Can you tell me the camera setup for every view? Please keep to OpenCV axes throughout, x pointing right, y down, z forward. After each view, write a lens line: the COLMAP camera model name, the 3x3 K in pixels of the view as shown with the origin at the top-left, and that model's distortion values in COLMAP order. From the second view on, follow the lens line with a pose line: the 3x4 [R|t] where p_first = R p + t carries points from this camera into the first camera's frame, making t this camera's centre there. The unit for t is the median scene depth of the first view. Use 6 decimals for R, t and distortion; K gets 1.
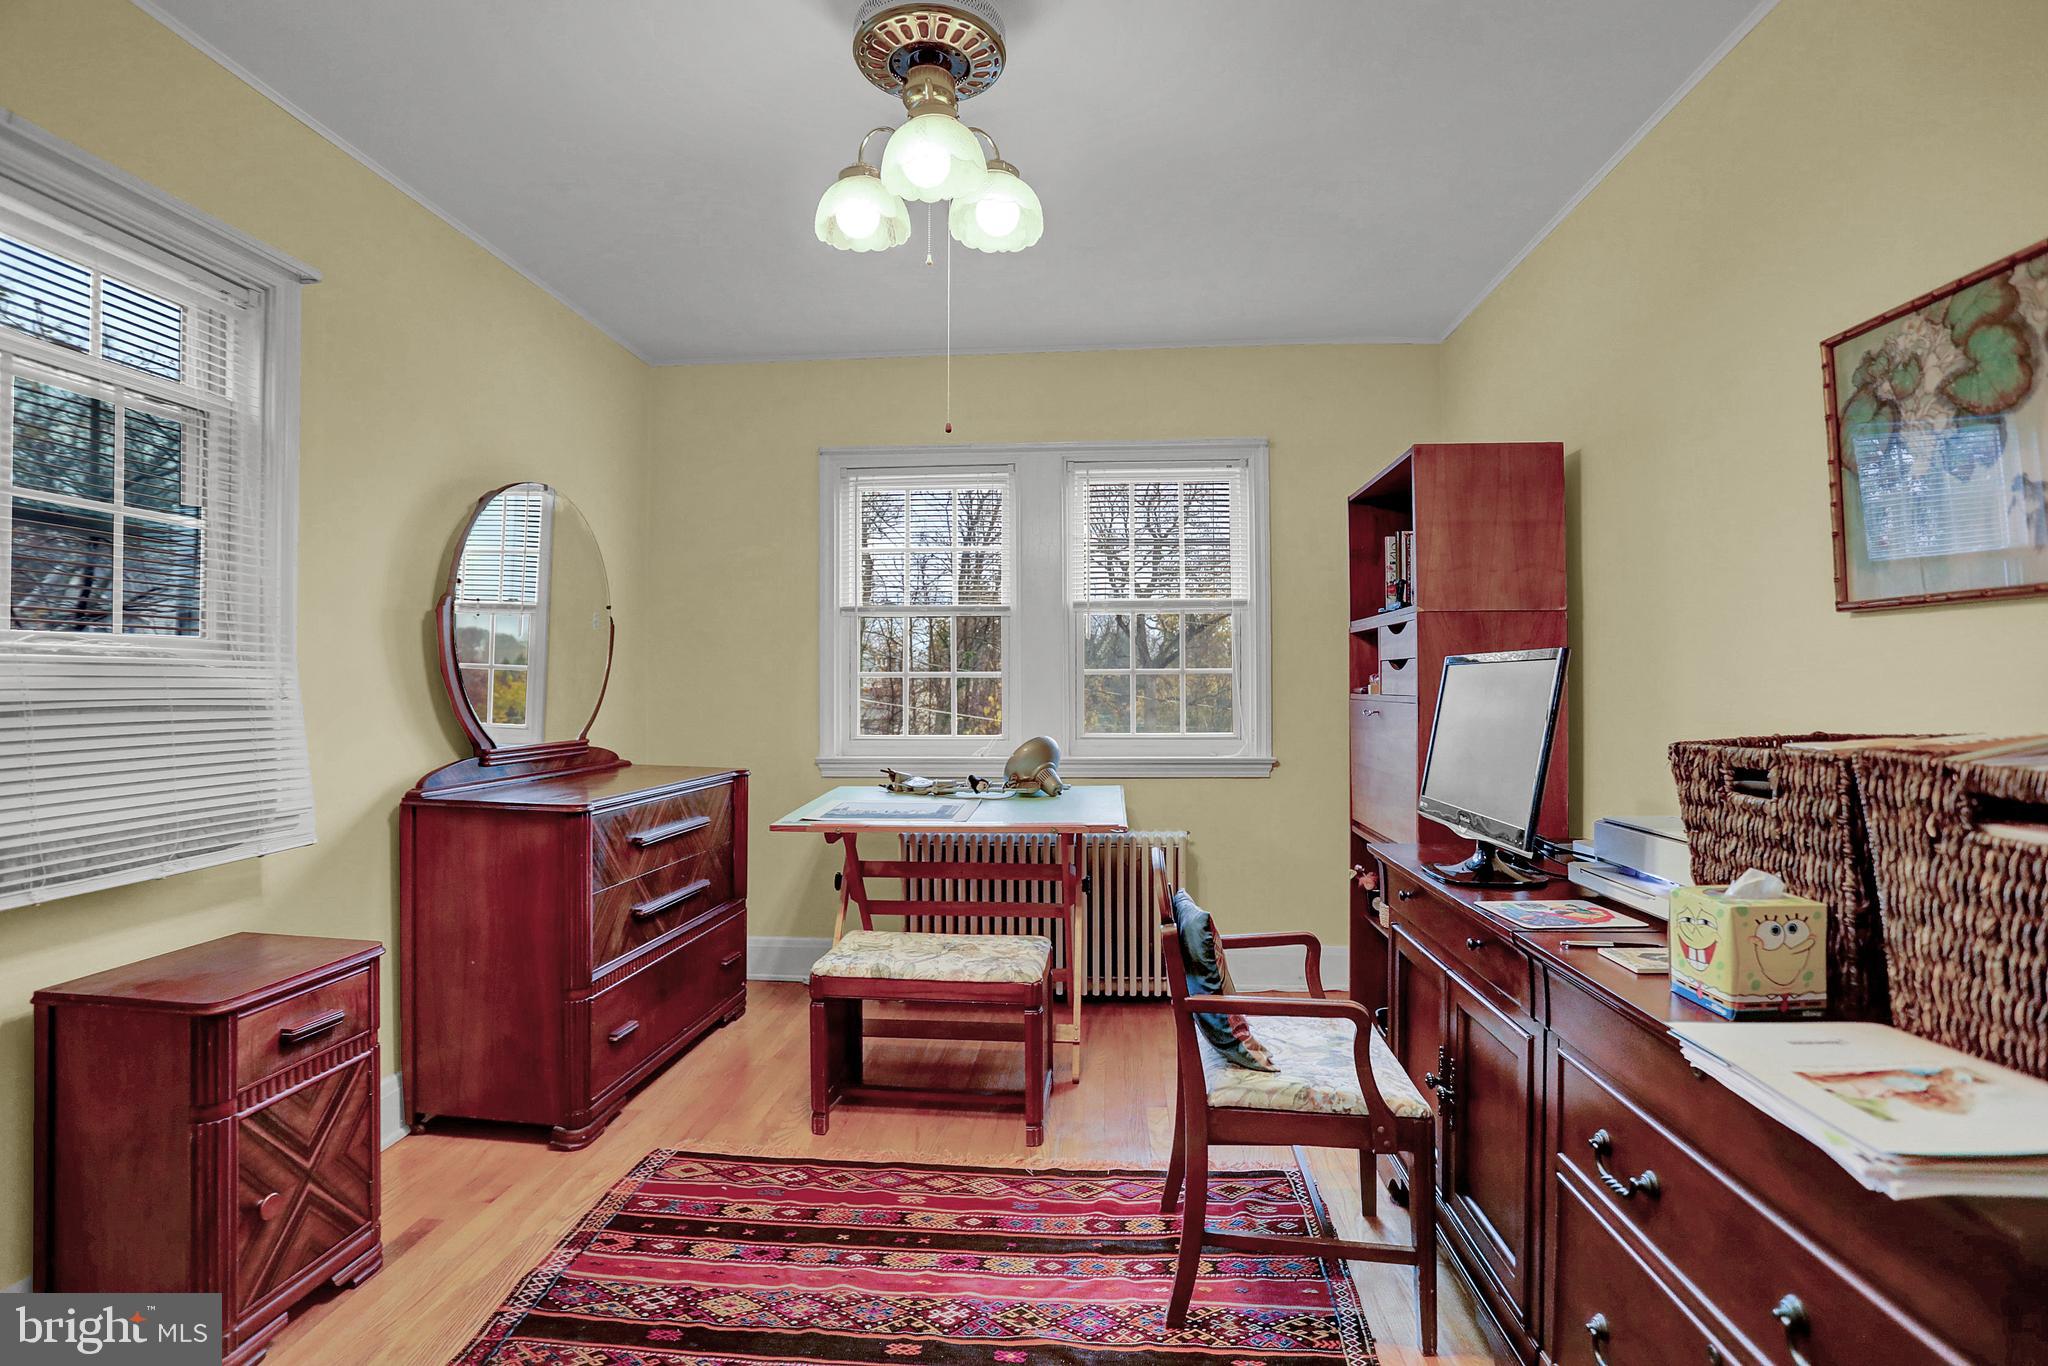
lens RADIAL K [[993.0, 0, 1025.8], [0, 993.0, 685.7], [0, 0, 1]] dist [-0.071871, 0.031349]
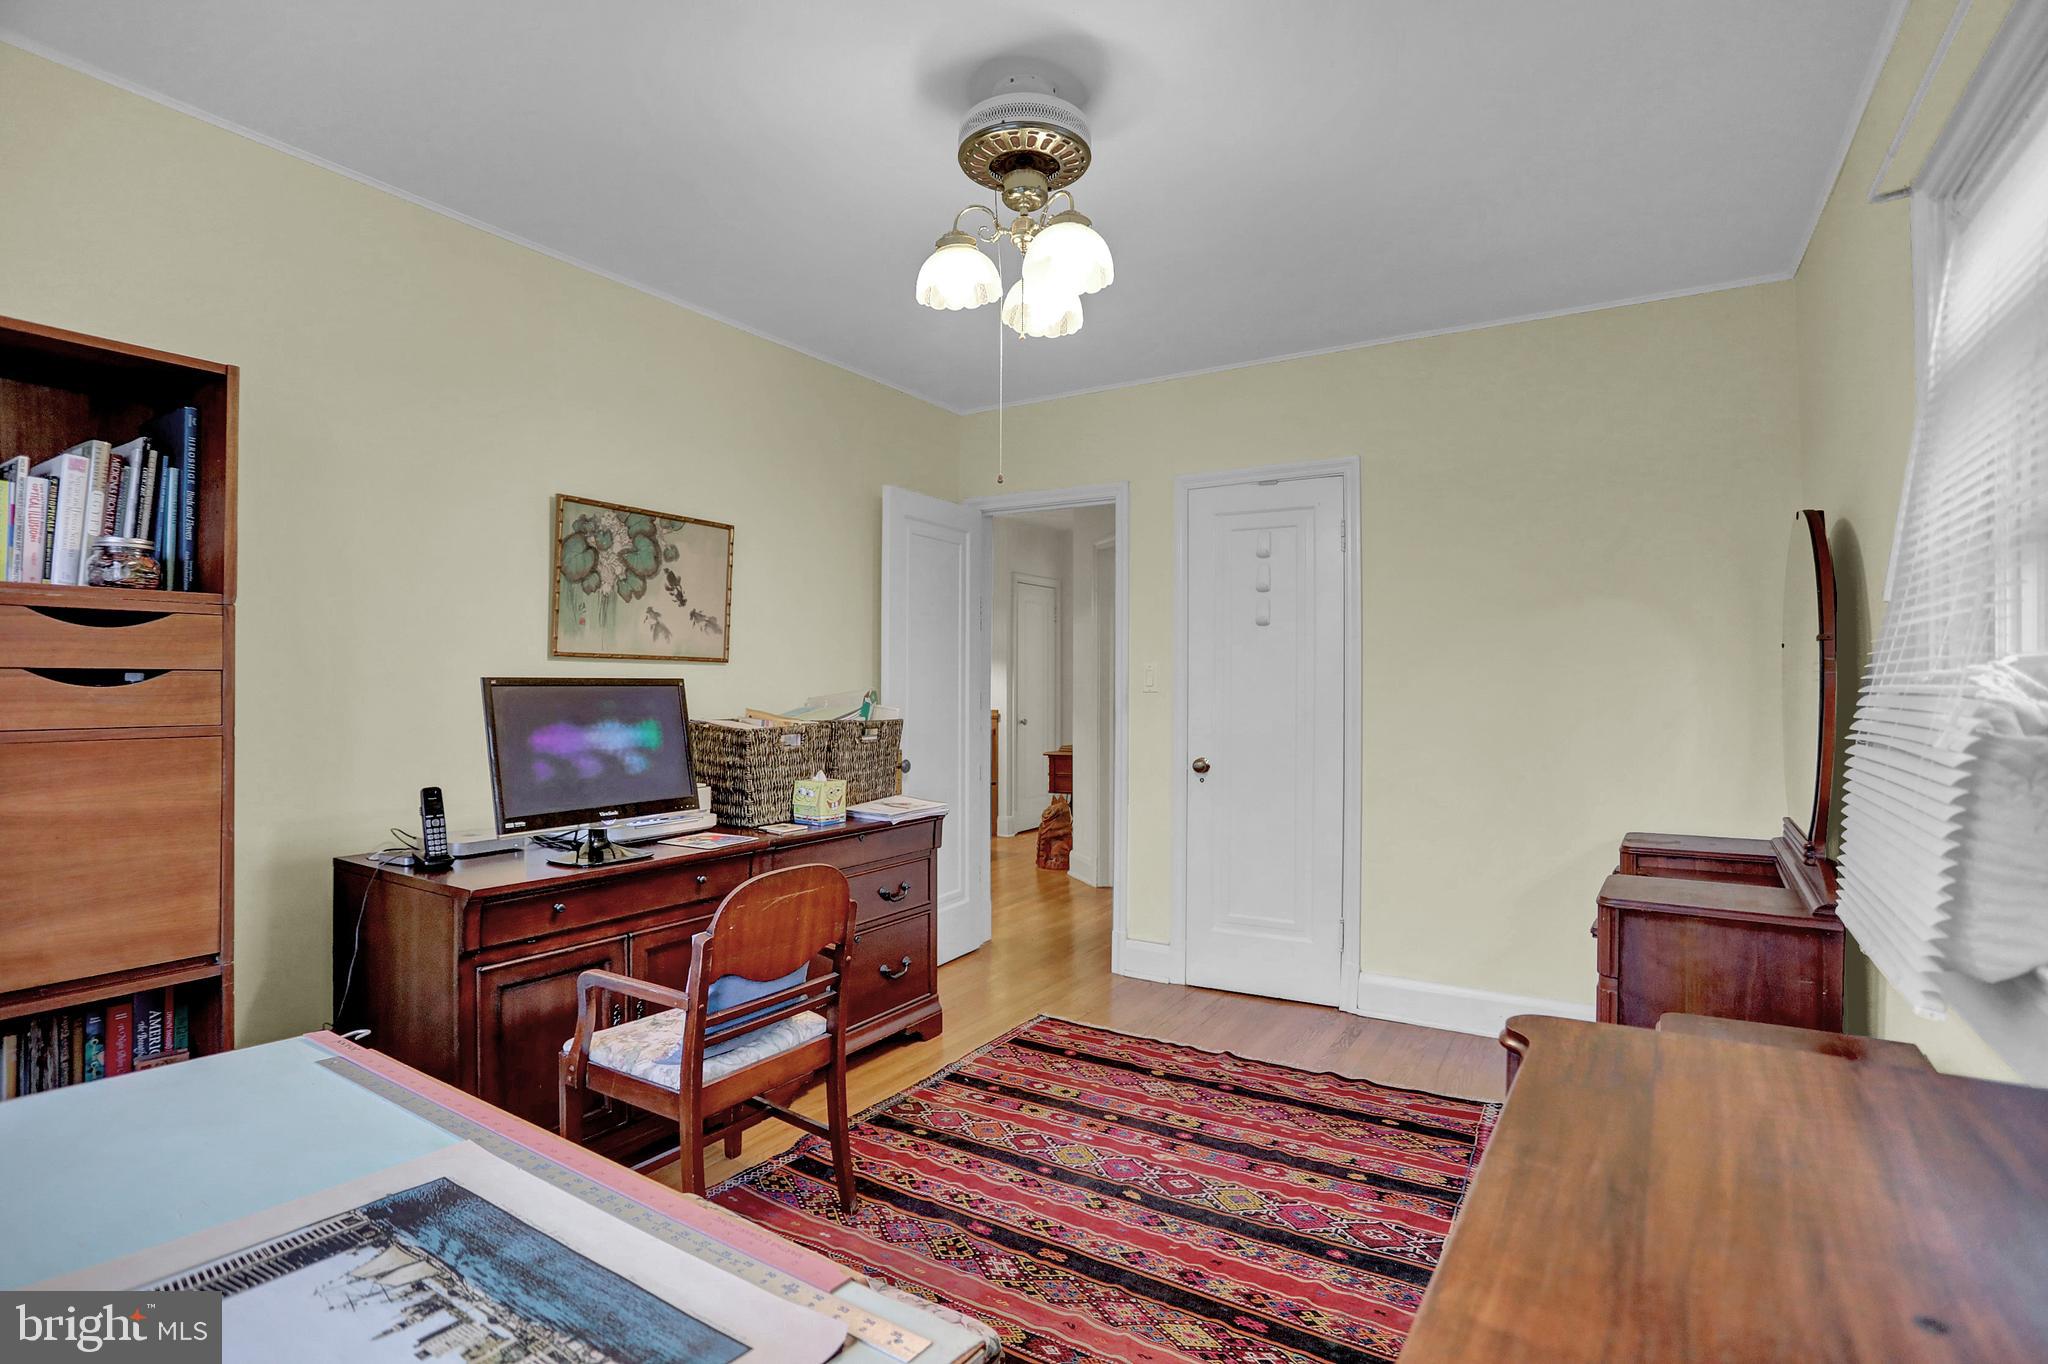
lens RADIAL K [[993.0, 0, 1025.8], [0, 993.0, 684.7], [0, 0, 1]] dist [-0.071871, 0.031349]
pose [[-0.887306, -0.002607, 0.461174, -0.680375], [-0.002103, 0.999996, 0.001606, -0.033896], [-0.461177, 0.000455, -0.887308, 2.171382]]
